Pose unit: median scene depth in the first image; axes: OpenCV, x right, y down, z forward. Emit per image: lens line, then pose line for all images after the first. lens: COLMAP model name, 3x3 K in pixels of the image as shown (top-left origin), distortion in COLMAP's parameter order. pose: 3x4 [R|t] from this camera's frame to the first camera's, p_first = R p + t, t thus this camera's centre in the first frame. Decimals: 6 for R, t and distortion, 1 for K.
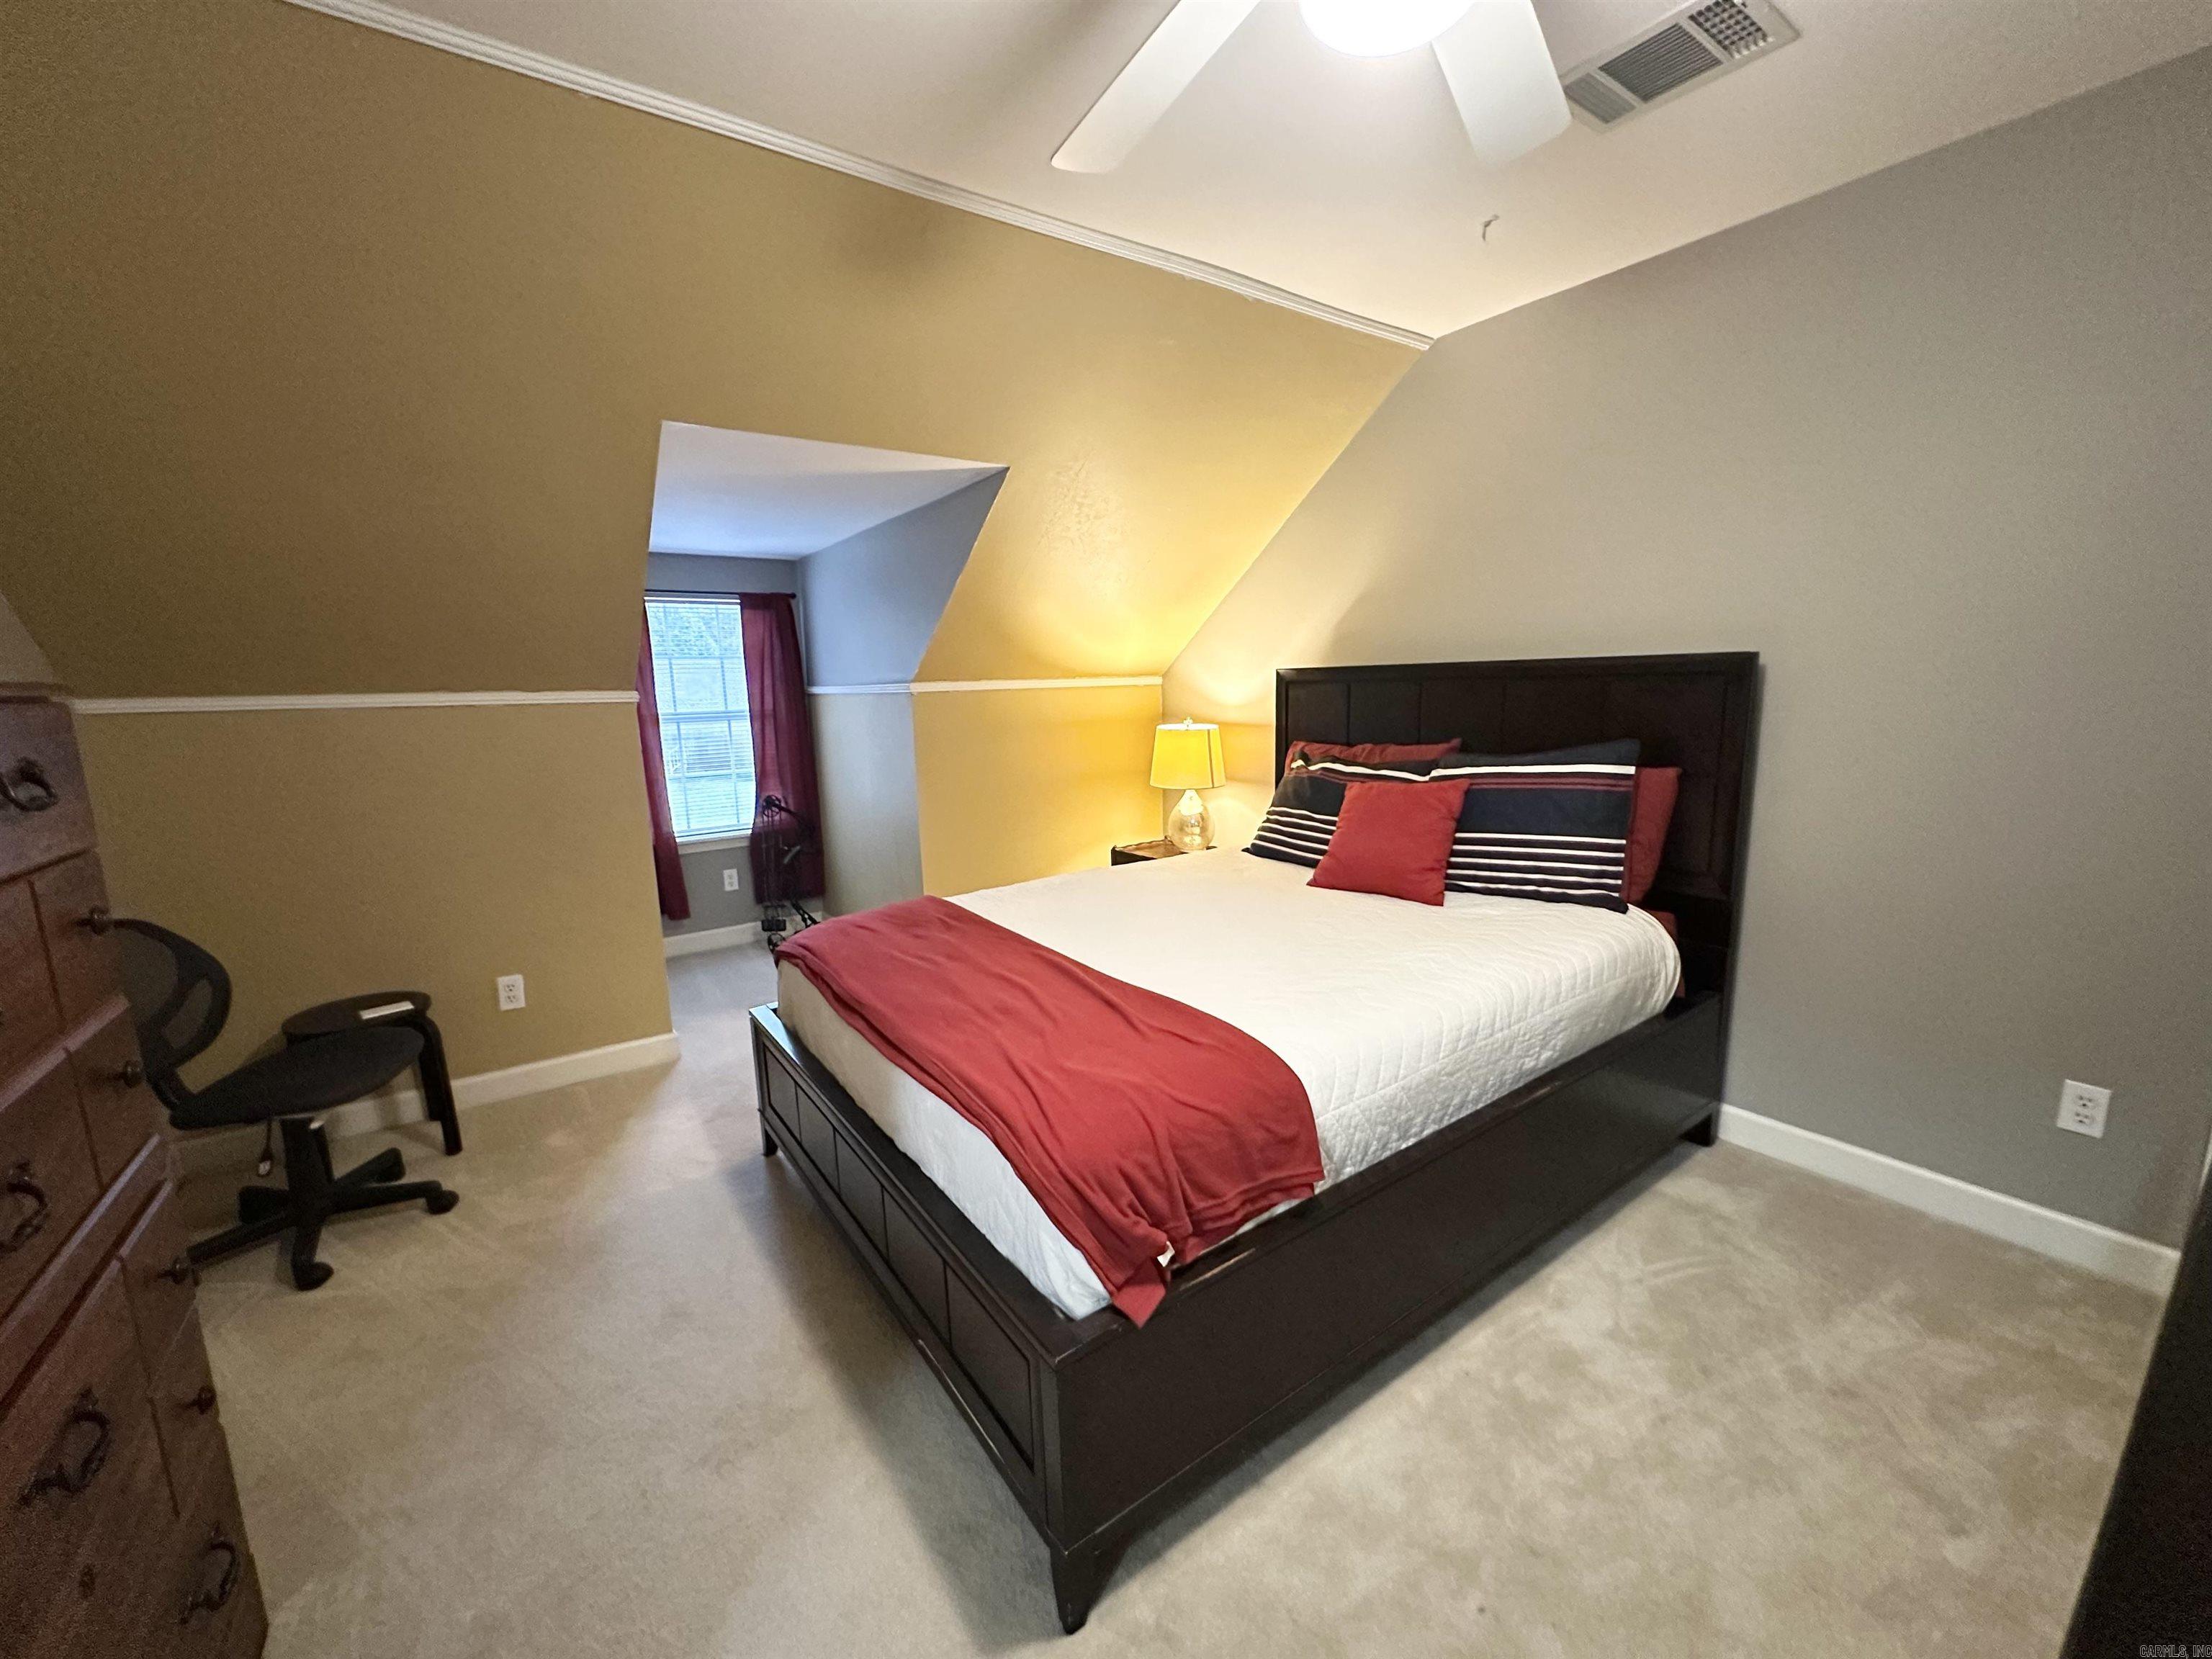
lens RADIAL K [[890.4, 0, 1098.7], [0, 890.4, 820.6], [0, 0, 1]] dist [0.000419, -0.000072]
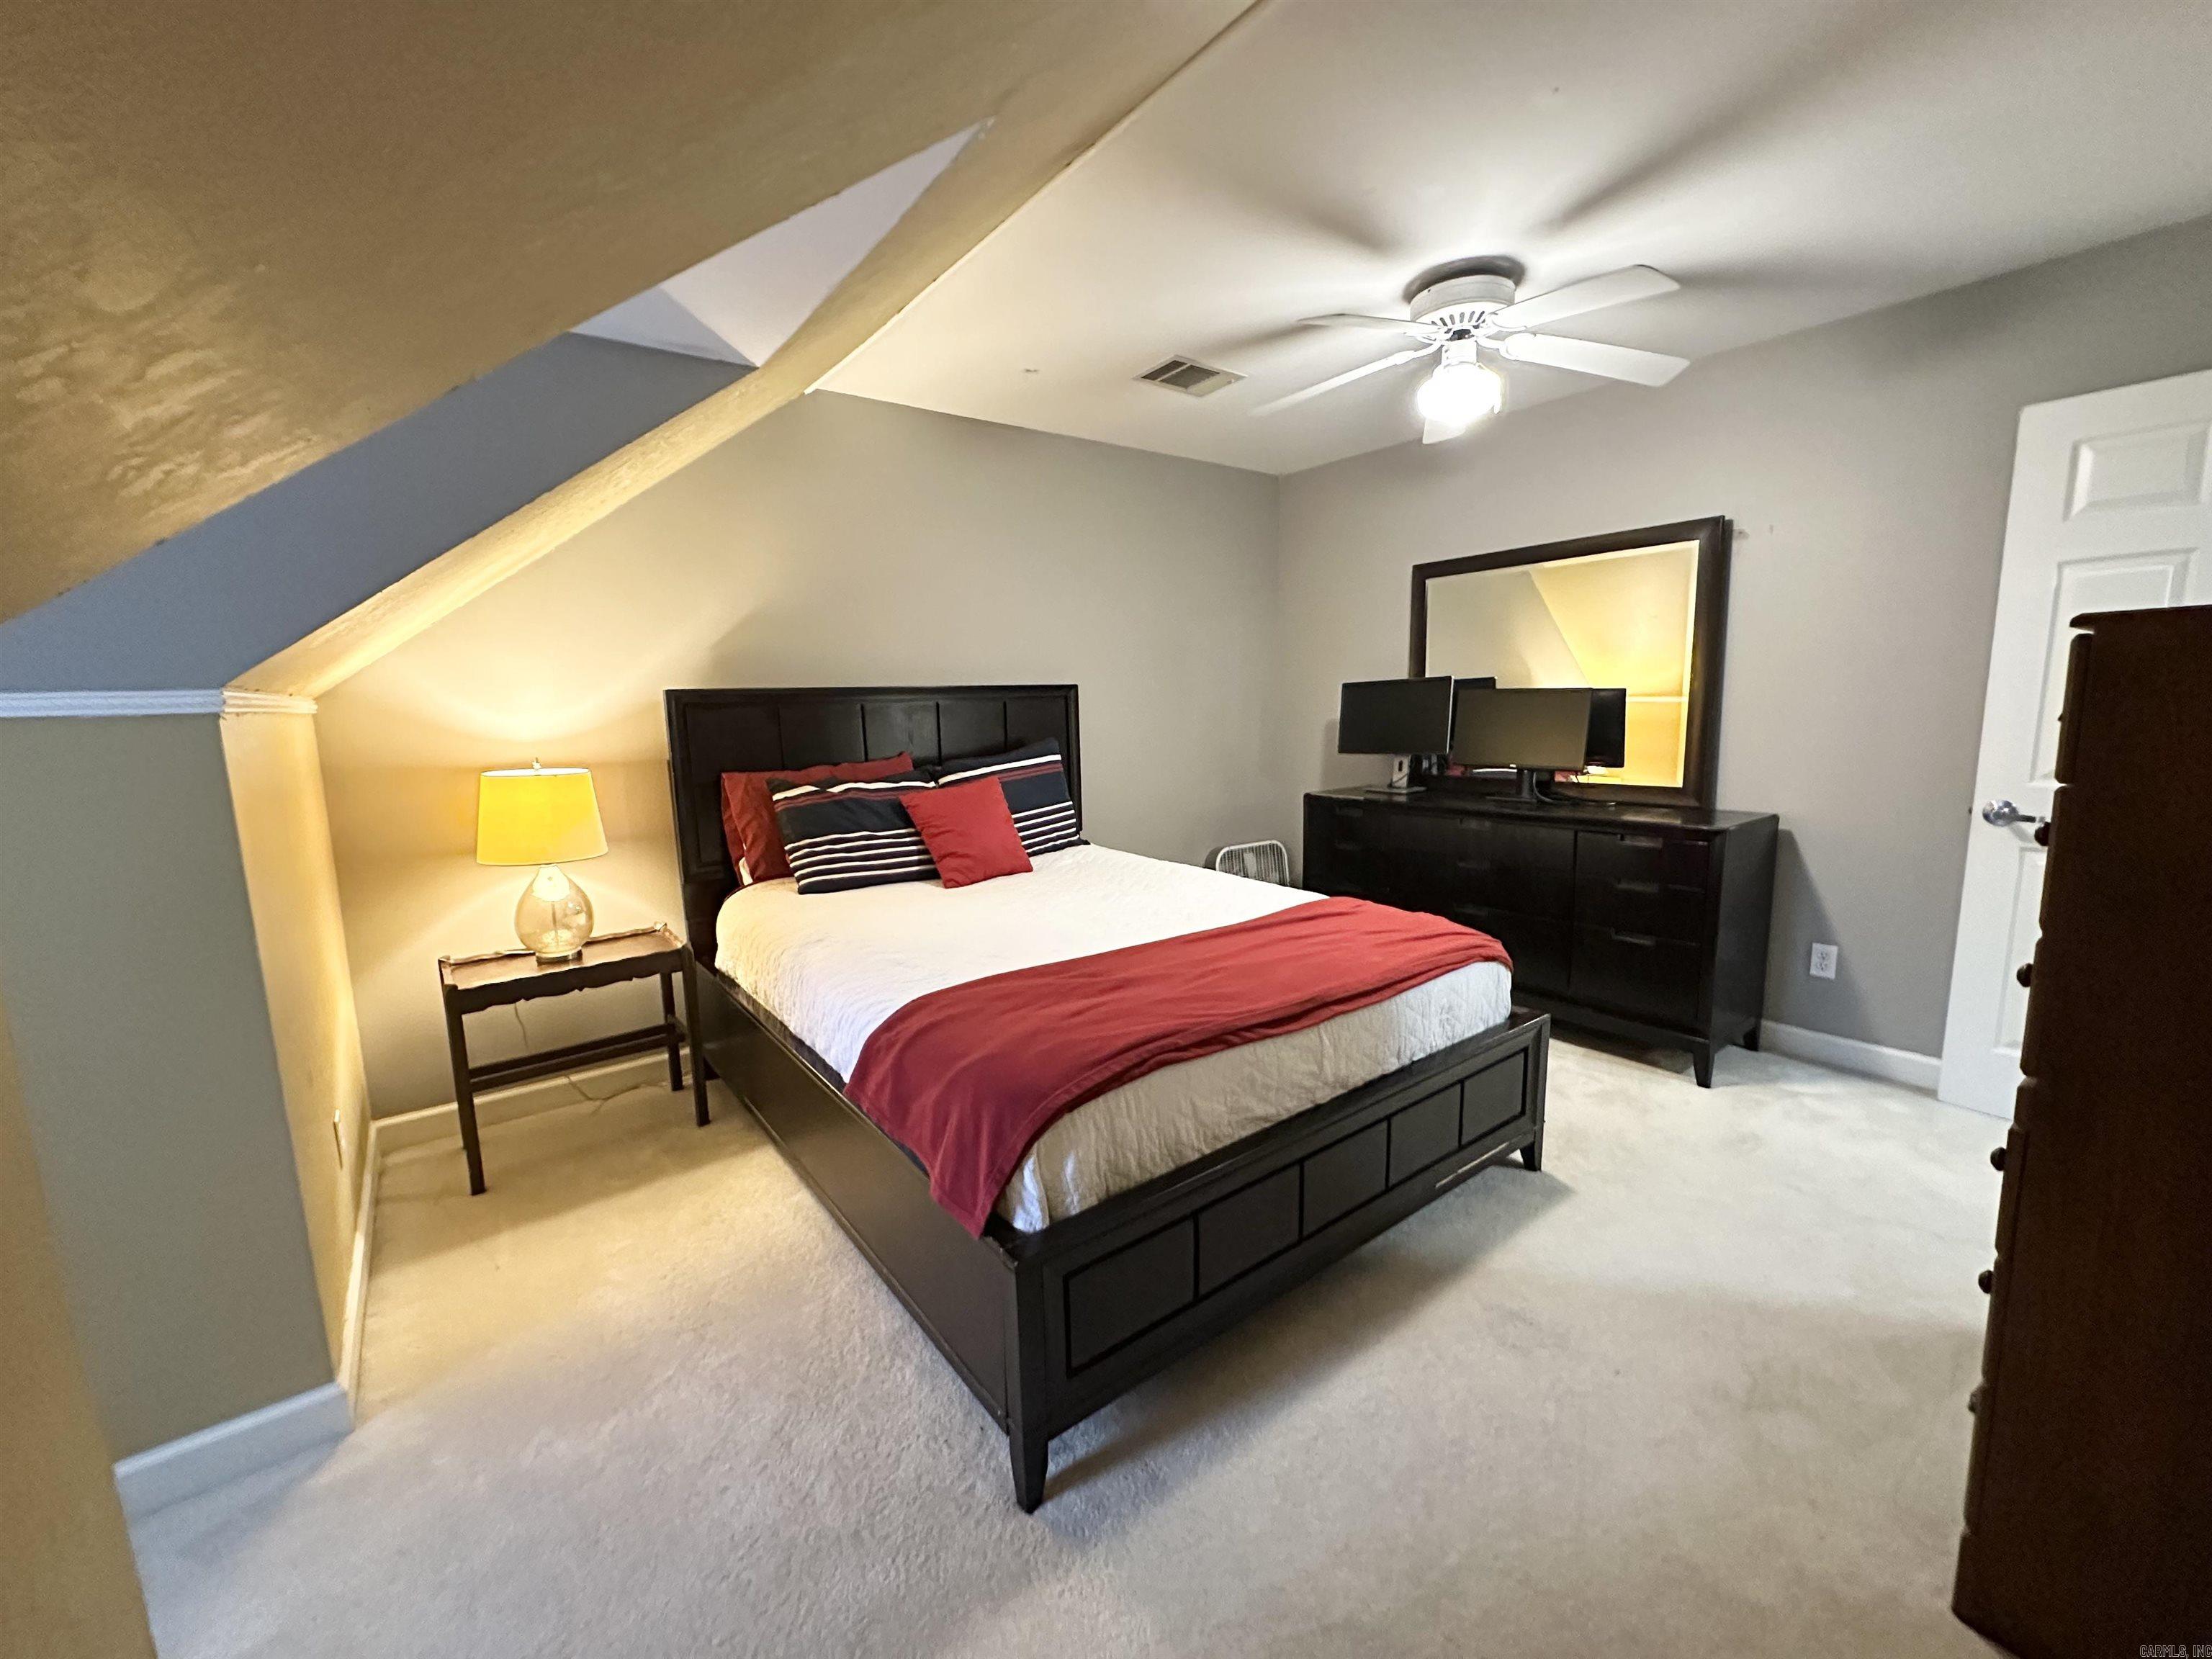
lens RADIAL K [[890.4, 0, 1096.7], [0, 890.4, 837.4], [0, 0, 1]] dist [0.000419, -0.000072]
pose [[-0.035762, -0.127059, 0.991250, -0.967760], [0.178064, 0.975203, 0.131426, -0.112780], [-0.983369, 0.181206, -0.012250, 0.967508]]
